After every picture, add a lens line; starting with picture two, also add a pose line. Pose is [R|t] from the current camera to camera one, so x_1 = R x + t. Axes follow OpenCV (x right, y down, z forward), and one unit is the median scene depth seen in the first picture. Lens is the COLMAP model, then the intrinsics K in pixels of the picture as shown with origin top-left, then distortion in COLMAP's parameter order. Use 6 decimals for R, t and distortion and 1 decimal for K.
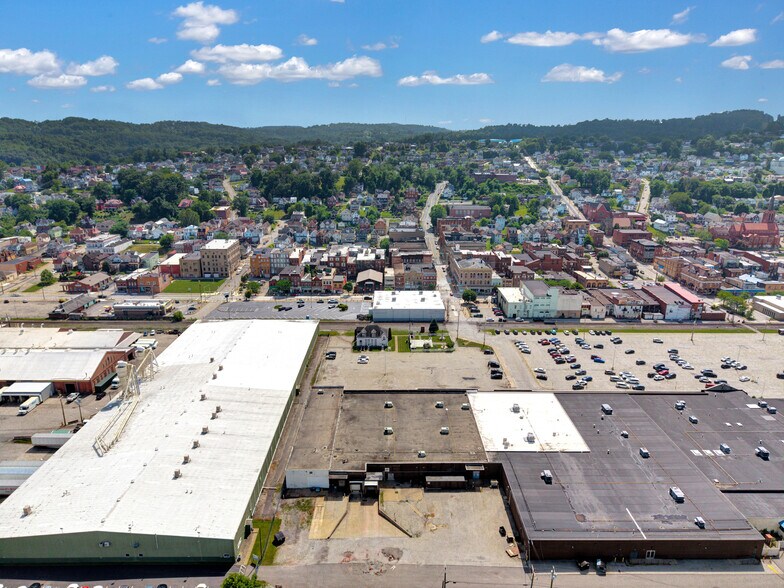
lens RADIAL K [[522.9, 0, 396.1], [0, 522.9, 295.9], [0, 0, 1]] dist [0.049273, -0.049089]
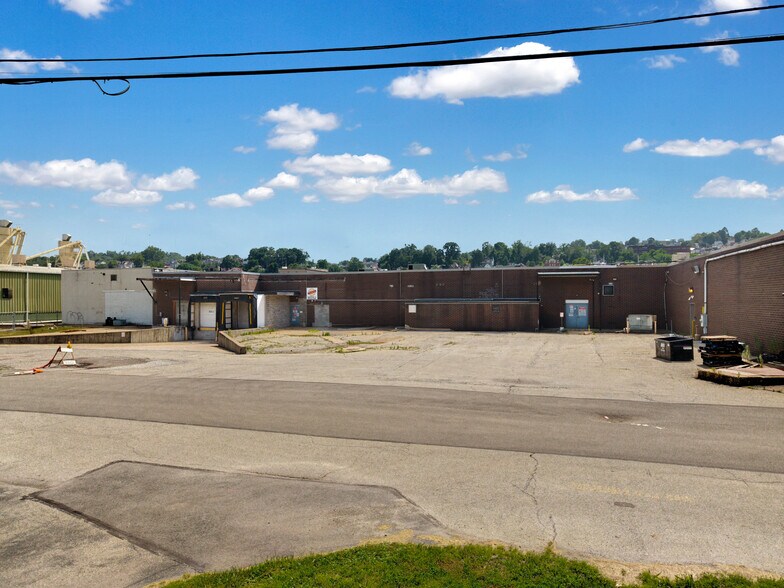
lens RADIAL K [[521.8, 0, 394.9], [0, 521.8, 304.7], [0, 0, 1]] dist [0.046215, -0.054057]
pose [[0.956427, -0.003919, -0.291944, 0.109951], [-0.076364, 0.961746, -0.263082, 0.335229], [0.281807, 0.273913, 0.919541, 0.543136]]
